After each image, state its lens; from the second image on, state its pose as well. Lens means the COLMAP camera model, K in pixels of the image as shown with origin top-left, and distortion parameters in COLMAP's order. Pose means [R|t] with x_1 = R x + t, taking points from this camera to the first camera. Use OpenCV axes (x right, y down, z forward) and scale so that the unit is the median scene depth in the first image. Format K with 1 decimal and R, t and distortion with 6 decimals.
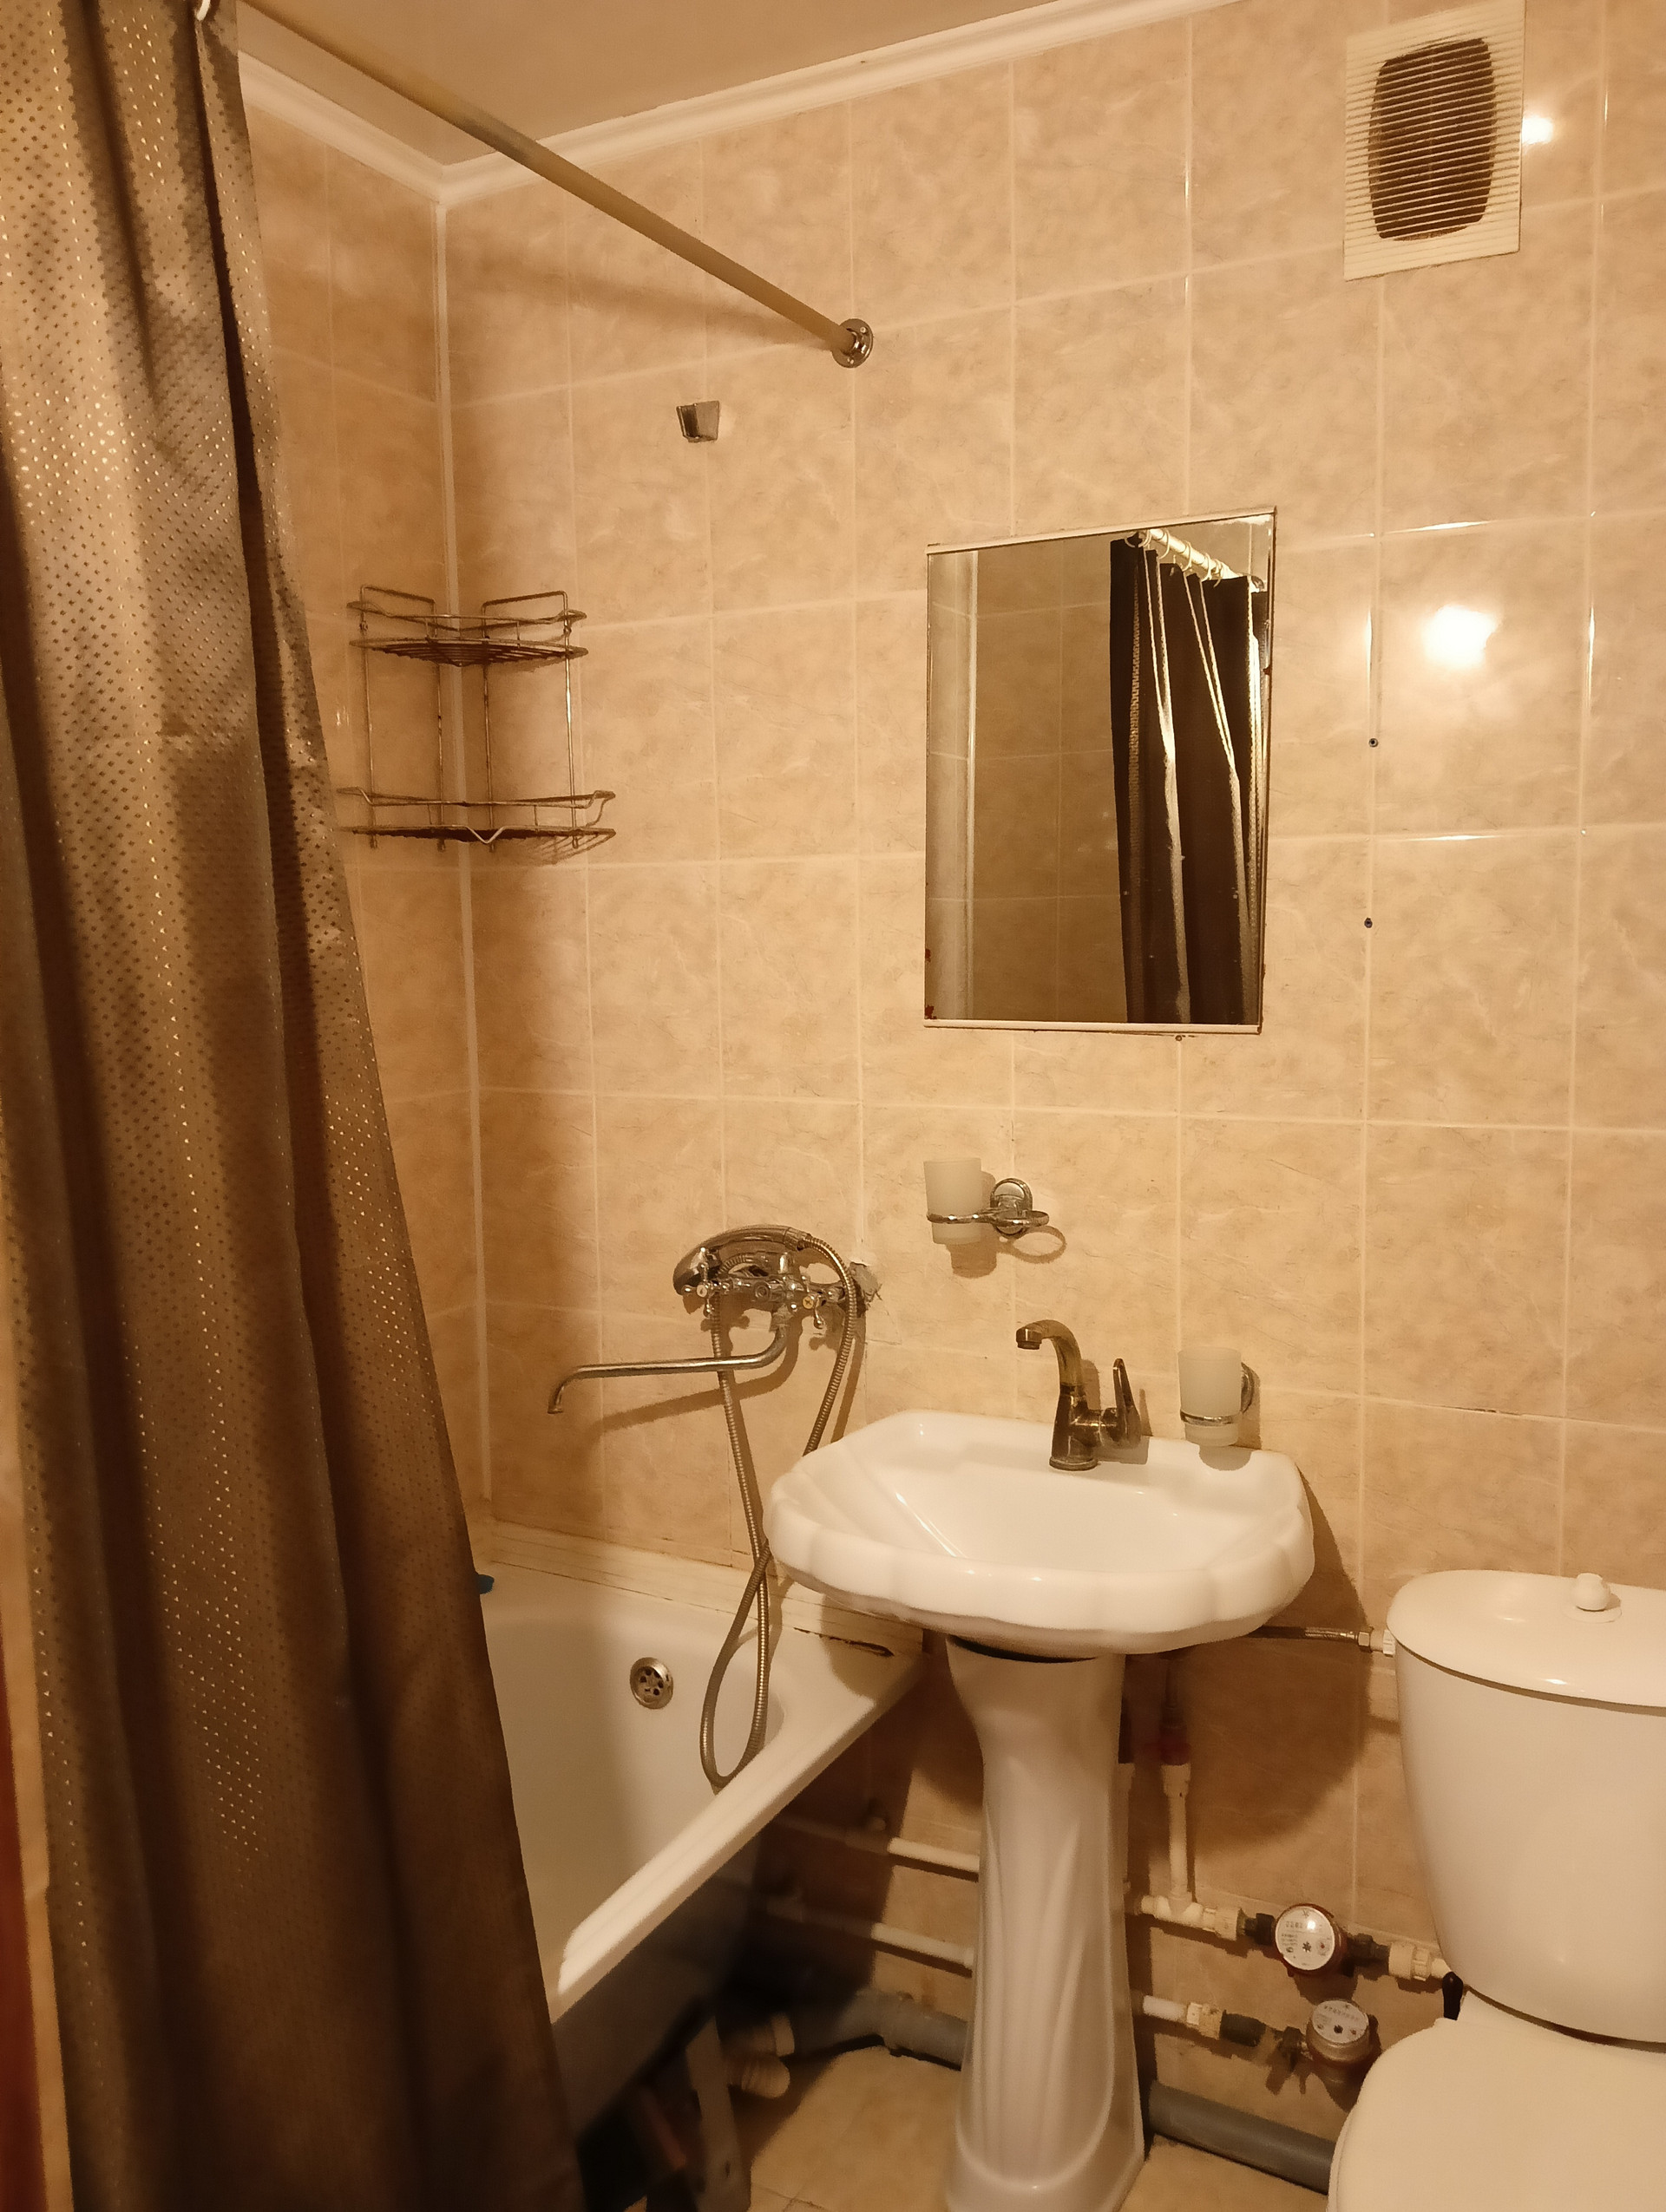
lens RADIAL K [[1757.7, 0, 830.3], [0, 1757.7, 1094.4], [0, 0, 1]] dist [0.086975, -0.159209]
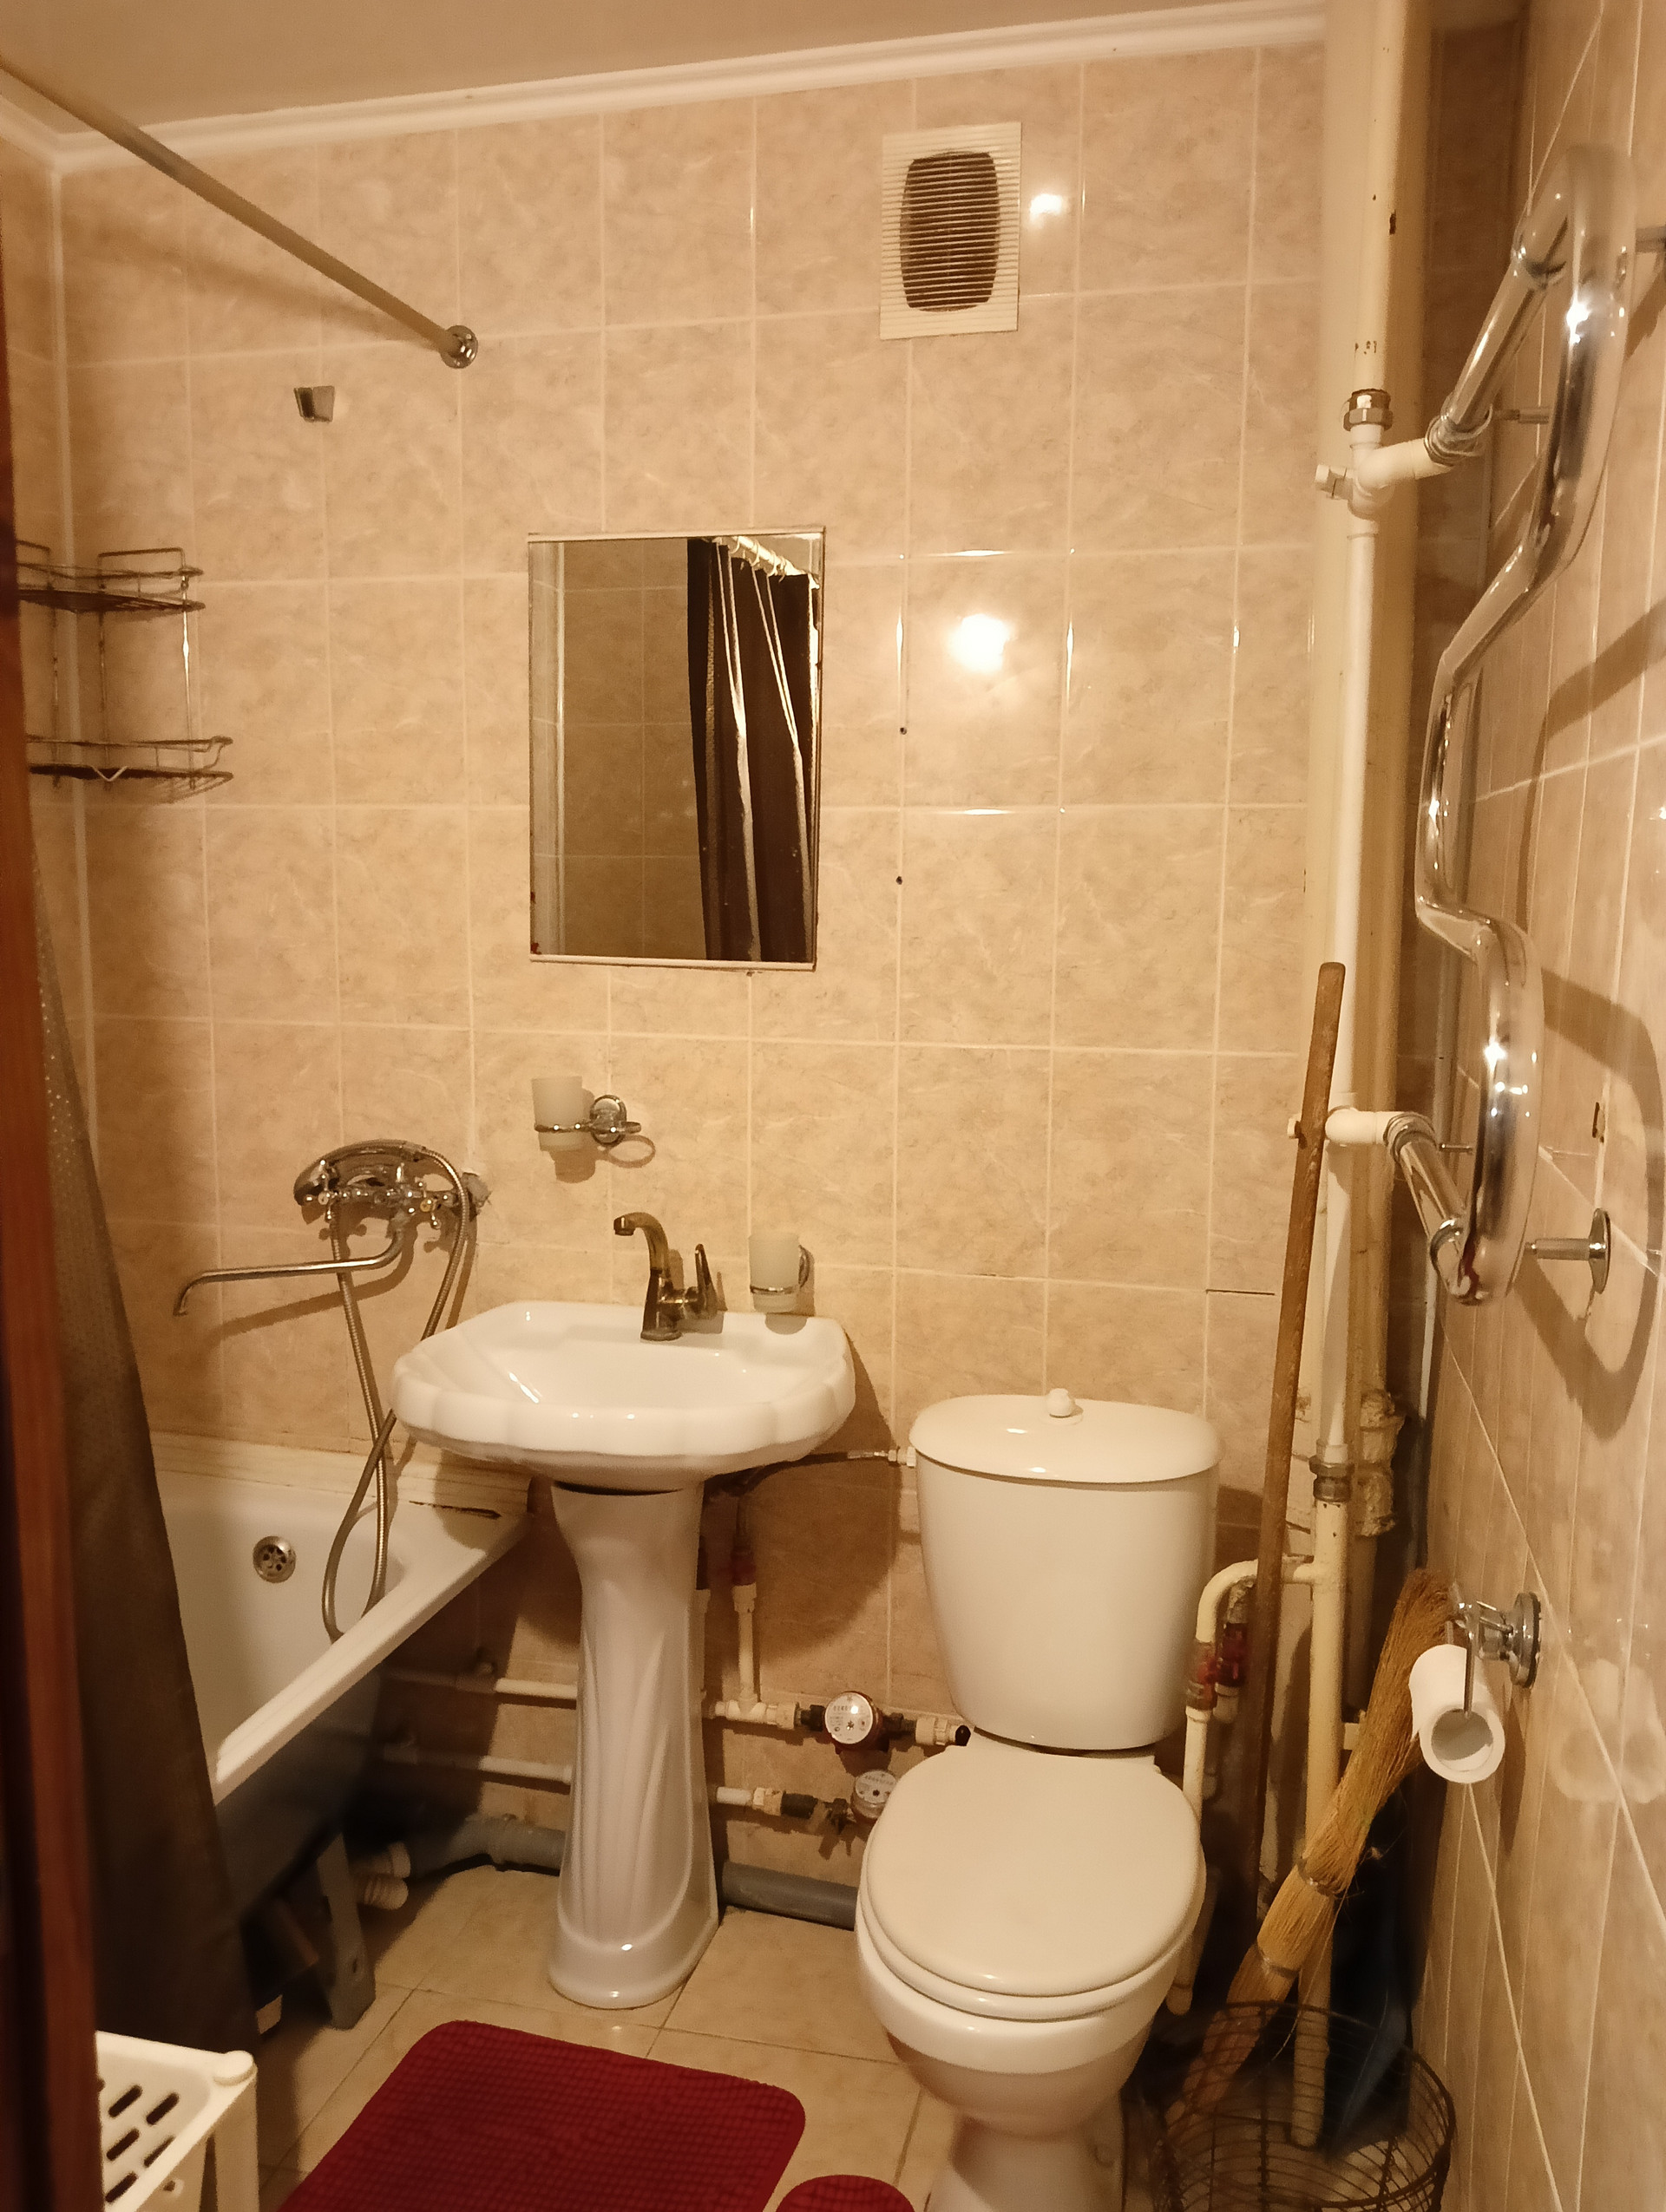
lens RADIAL K [[1757.7, 0, 838.3], [0, 1757.7, 1115.4], [0, 0, 1]] dist [0.086975, -0.159209]
pose [[0.971472, -0.007538, 0.237034, -0.023568], [-0.001842, 0.999225, 0.039327, 0.016227], [-0.237147, -0.038642, 0.970705, -0.157209]]
